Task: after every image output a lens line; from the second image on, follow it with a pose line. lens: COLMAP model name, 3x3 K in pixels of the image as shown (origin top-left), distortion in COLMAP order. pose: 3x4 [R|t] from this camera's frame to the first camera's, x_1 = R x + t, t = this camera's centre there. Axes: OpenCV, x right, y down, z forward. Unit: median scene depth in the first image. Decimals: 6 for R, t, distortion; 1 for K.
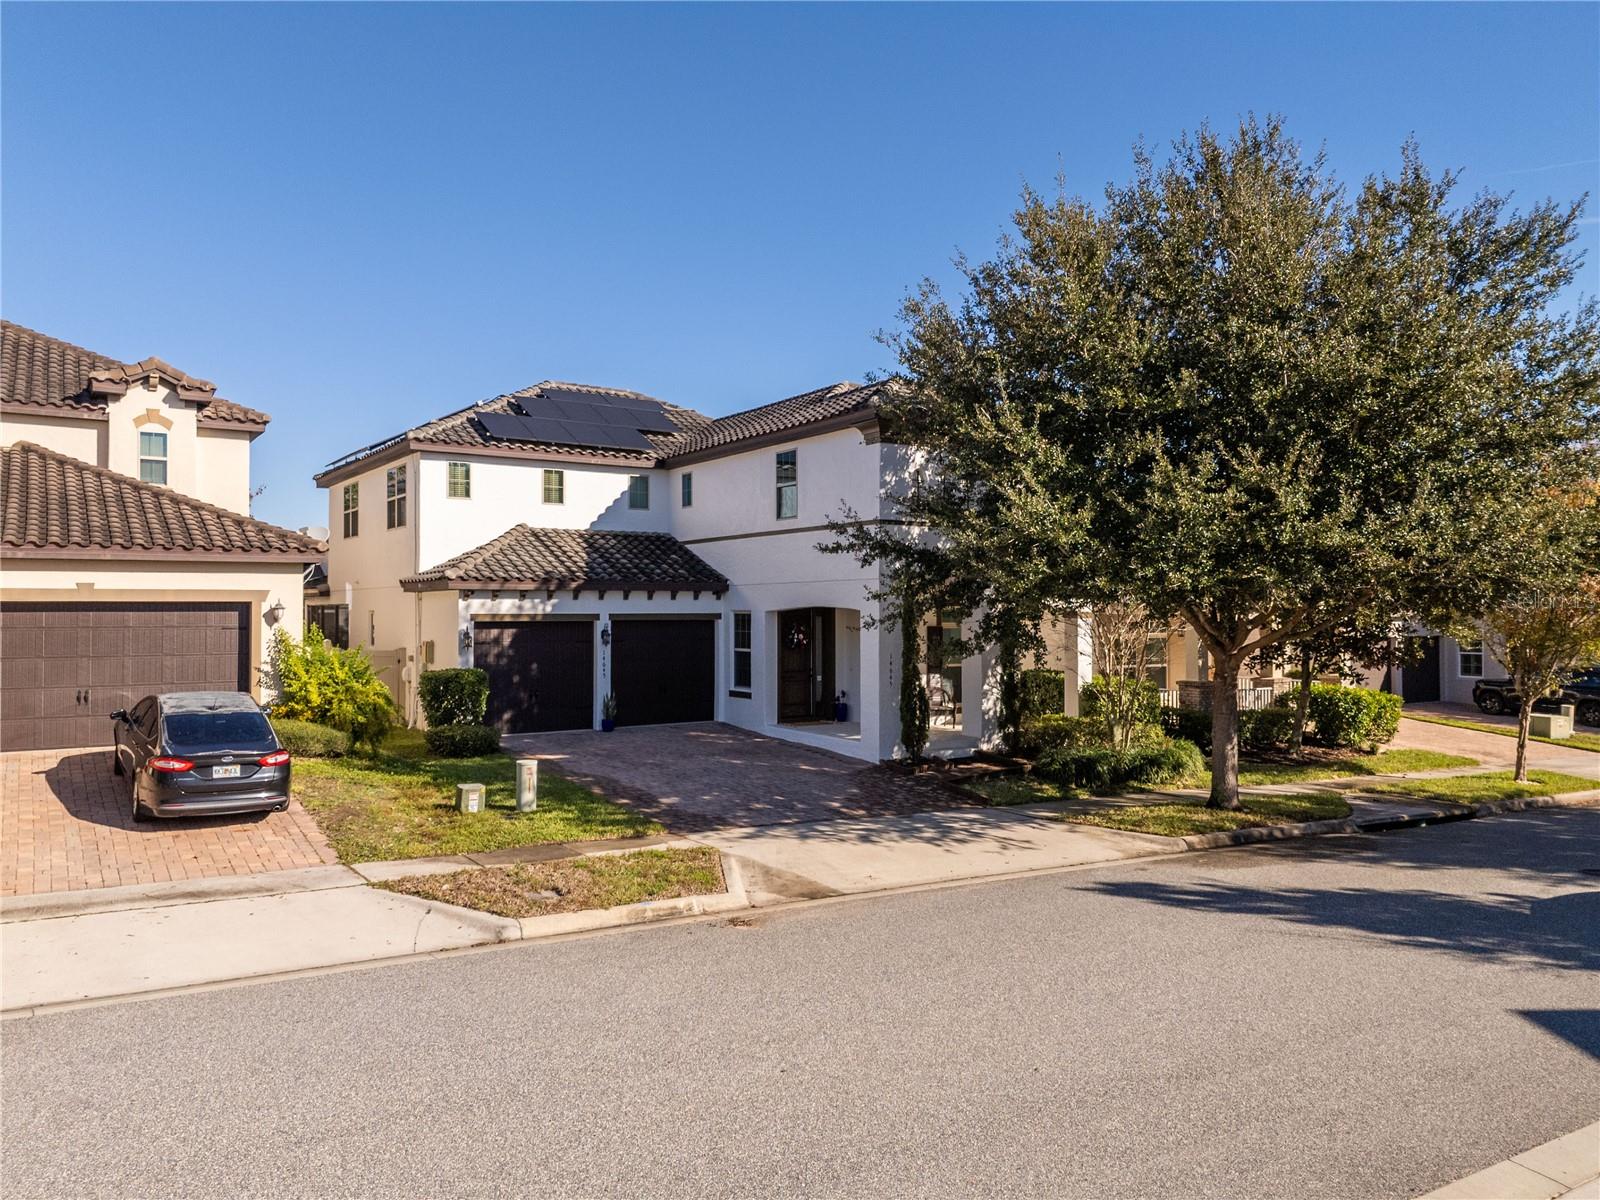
lens RADIAL K [[1172.3, 0, 831.0], [0, 1172.3, 599.9], [0, 0, 1]] dist [0.048809, -0.001428]
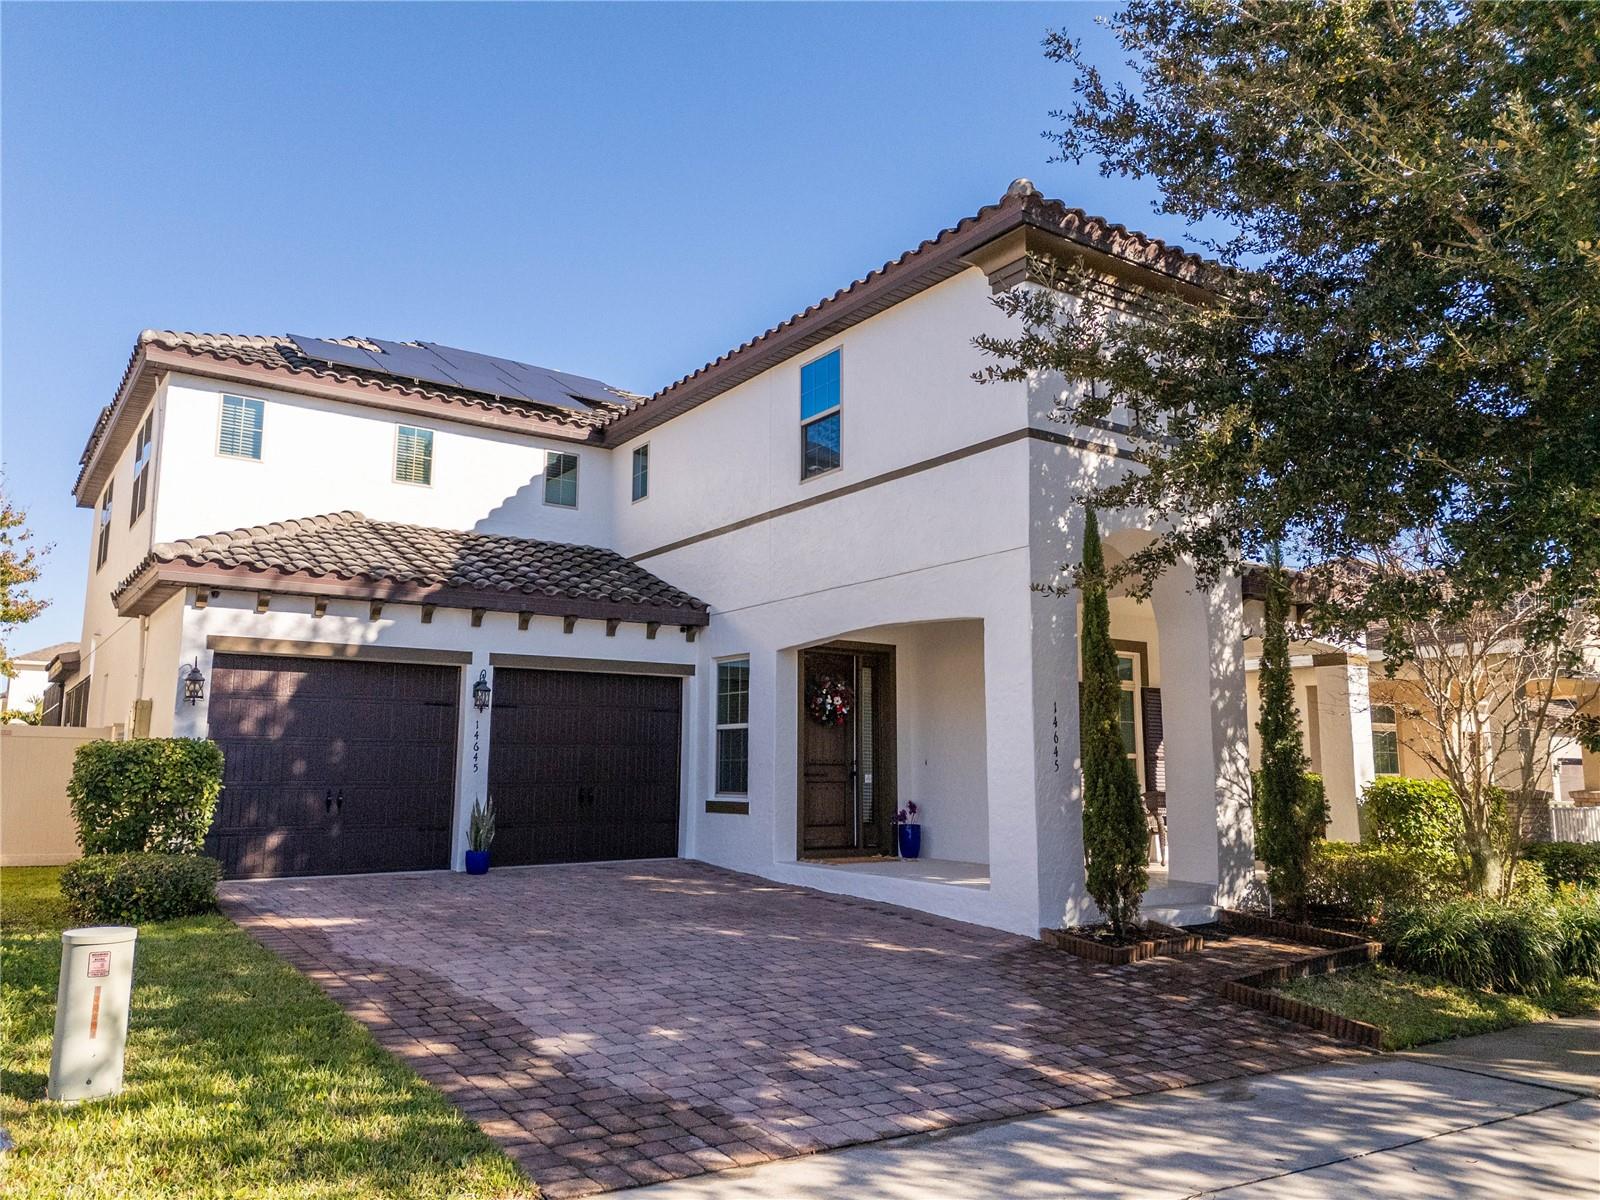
lens RADIAL K [[1167.7, 0, 815.9], [0, 1167.7, 597.9], [0, 0, 1]] dist [0.043028, -0.043220]
pose [[0.999653, 0.007209, 0.025338, -0.052574], [-0.003542, 0.989878, -0.141879, 0.063740], [-0.026104, 0.141740, 0.989560, 0.460087]]
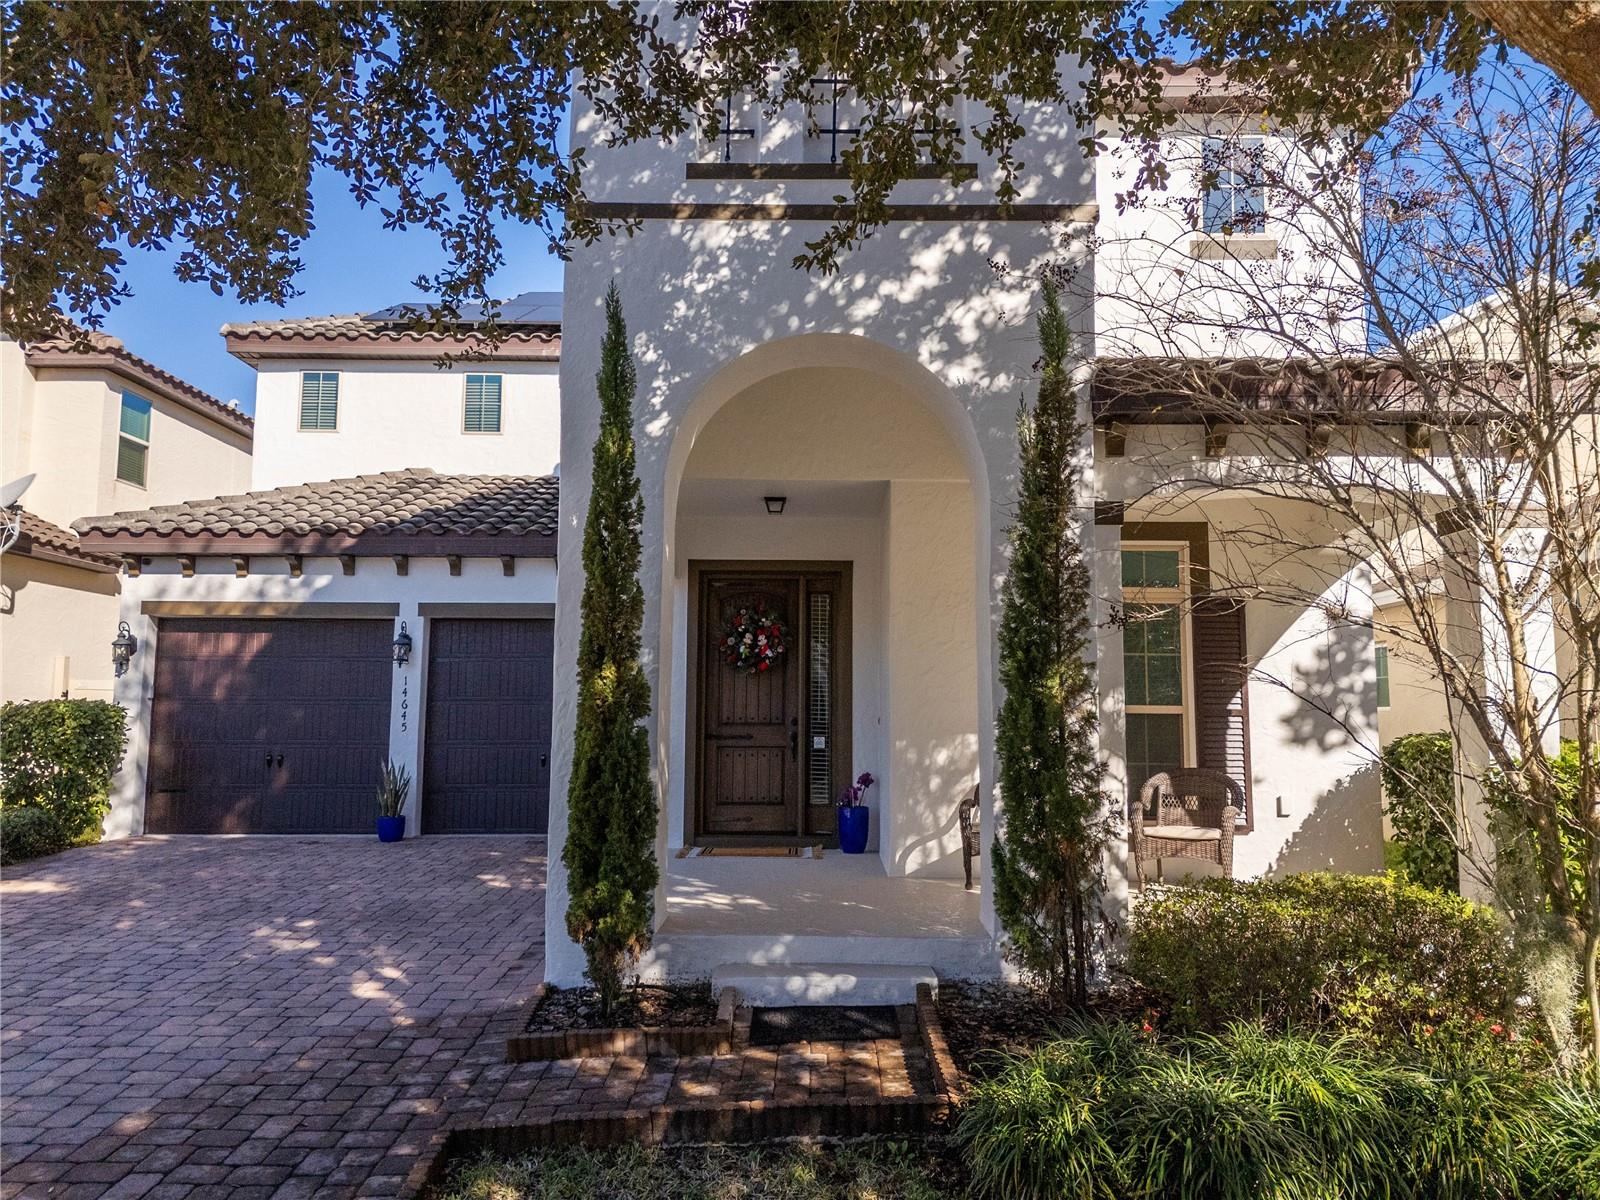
lens RADIAL K [[1167.7, 0, 815.9], [0, 1167.7, 597.9], [0, 0, 1]] dist [0.043028, -0.043220]
pose [[0.832974, -0.053685, -0.550702, 0.230080], [-0.001137, 0.995114, -0.098728, 0.059509], [0.553311, 0.082863, 0.828843, 0.686200]]
